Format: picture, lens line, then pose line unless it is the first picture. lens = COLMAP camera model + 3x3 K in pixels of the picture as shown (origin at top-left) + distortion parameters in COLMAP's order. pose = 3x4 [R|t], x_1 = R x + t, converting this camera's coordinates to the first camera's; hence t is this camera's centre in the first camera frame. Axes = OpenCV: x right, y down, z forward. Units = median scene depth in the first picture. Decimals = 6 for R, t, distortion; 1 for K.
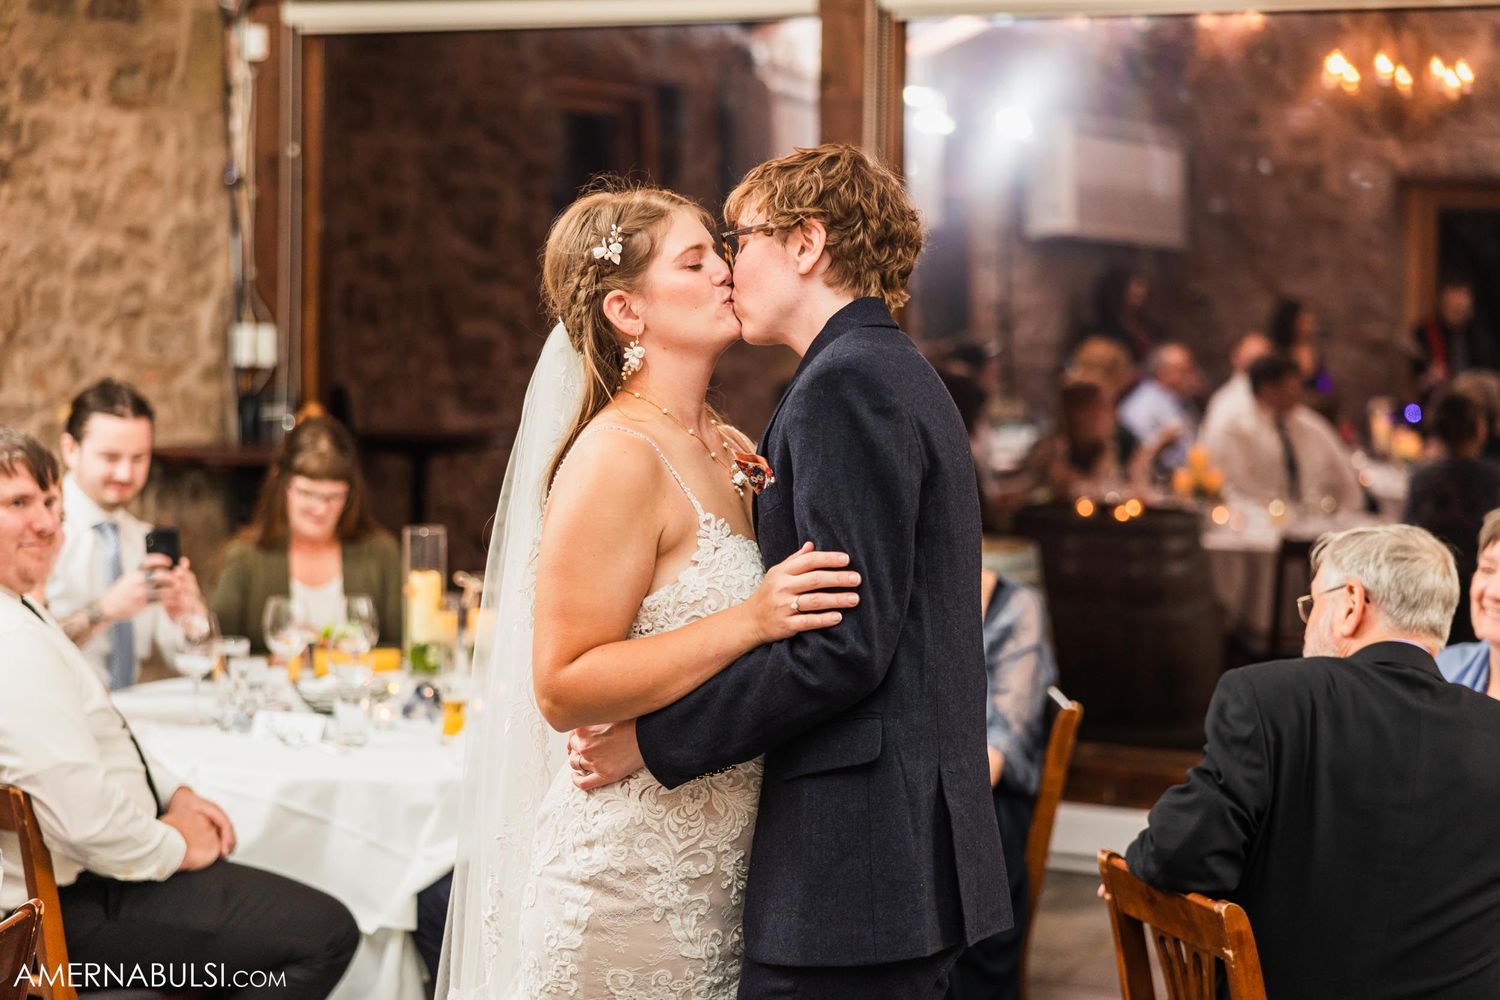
lens RADIAL K [[2841.2, 0, 751.1], [0, 2841.2, 503.7], [0, 0, 1]] dist [-0.017954, 0.000000]
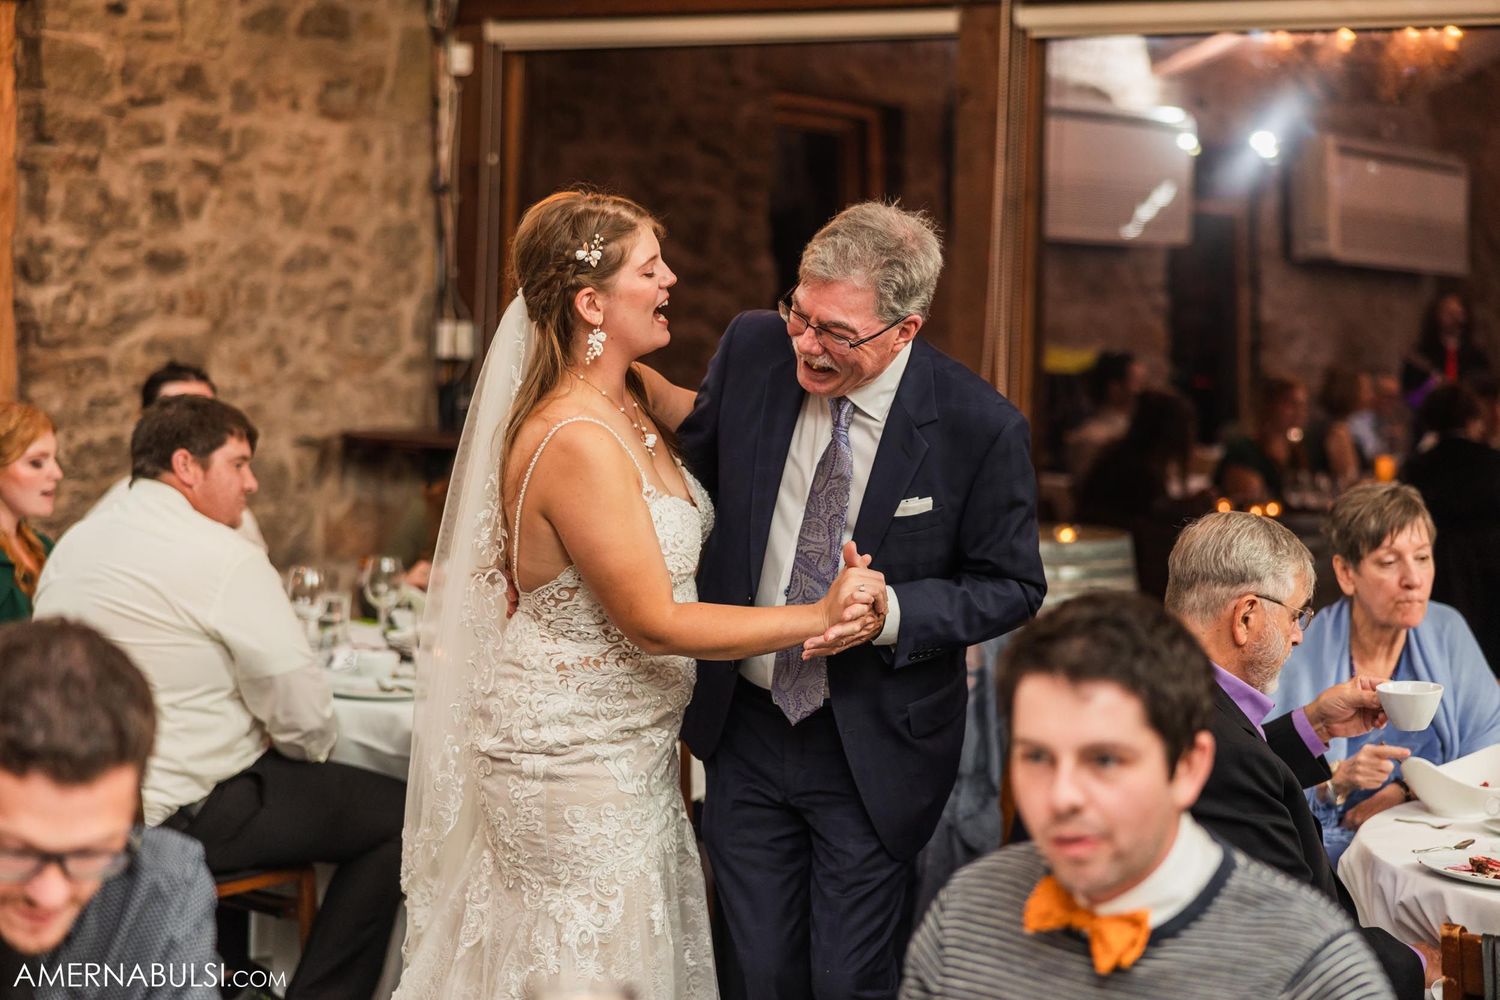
lens RADIAL K [[2841.2, 0, 764.6], [0, 2841.2, 506.3], [0, 0, 1]] dist [-0.017954, 0.000000]
pose [[0.990879, 0.021603, -0.133009, 0.089331], [-0.022726, 0.999718, -0.006929, 0.012659], [0.132822, 0.009888, 0.991091, -0.054049]]
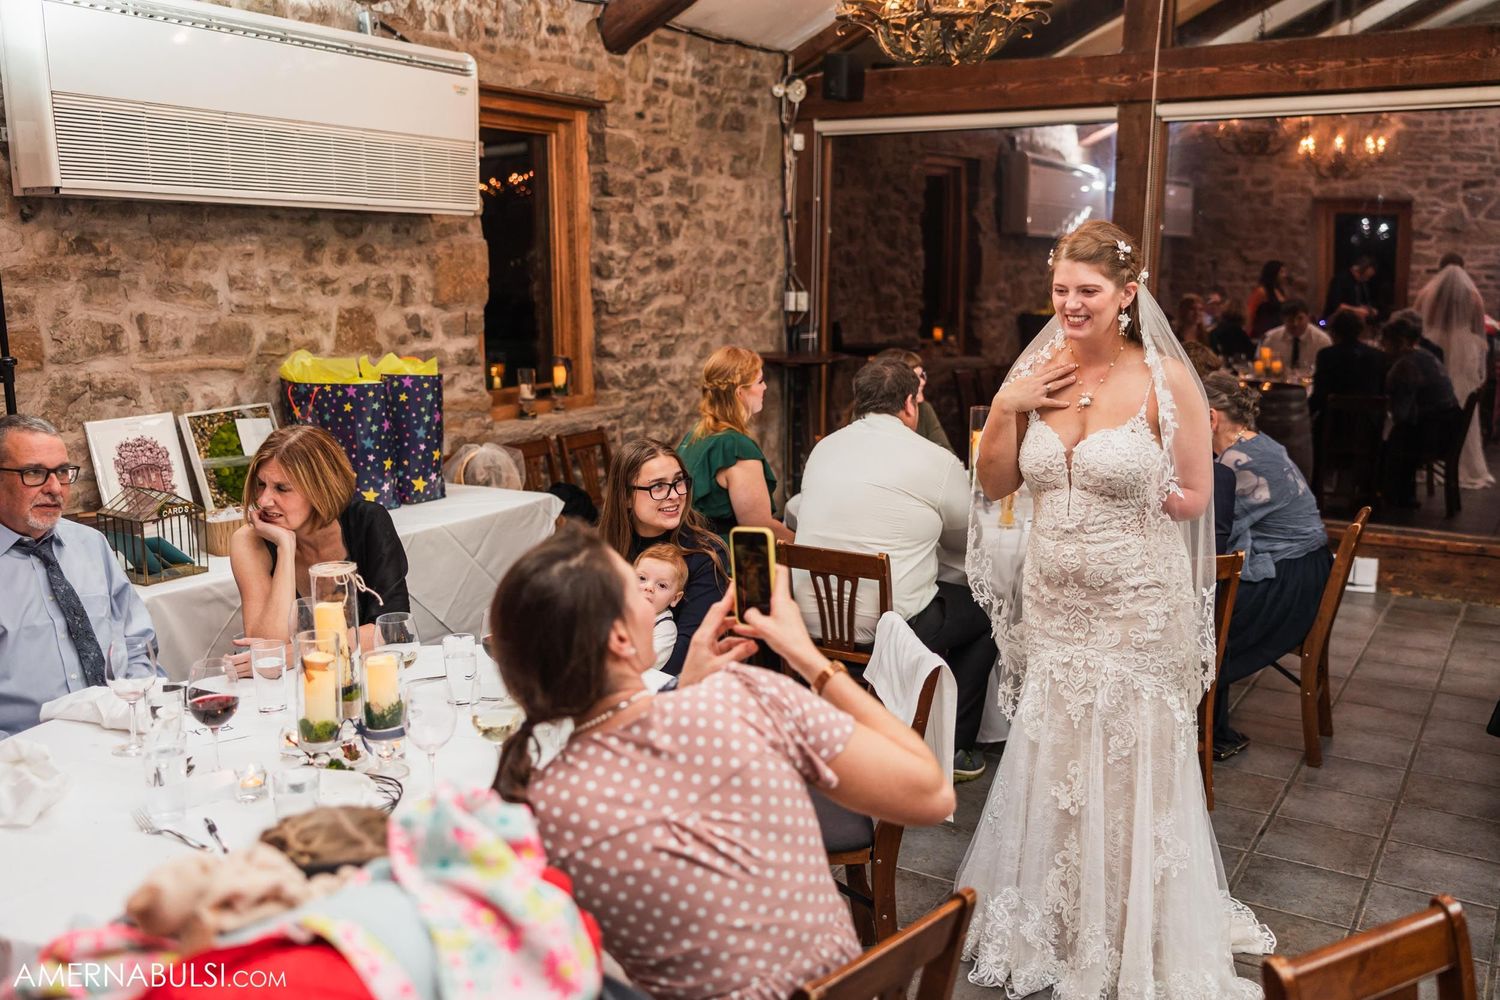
lens RADIAL K [[1327.9, 0, 746.7], [0, 1327.9, 494.7], [0, 0, 1]] dist [0.004298, -0.000303]
pose [[0.995115, 0.006737, -0.098488, -0.121942], [0.002884, 0.995259, 0.097216, -0.012735], [0.098676, -0.097025, 0.990378, 0.085840]]
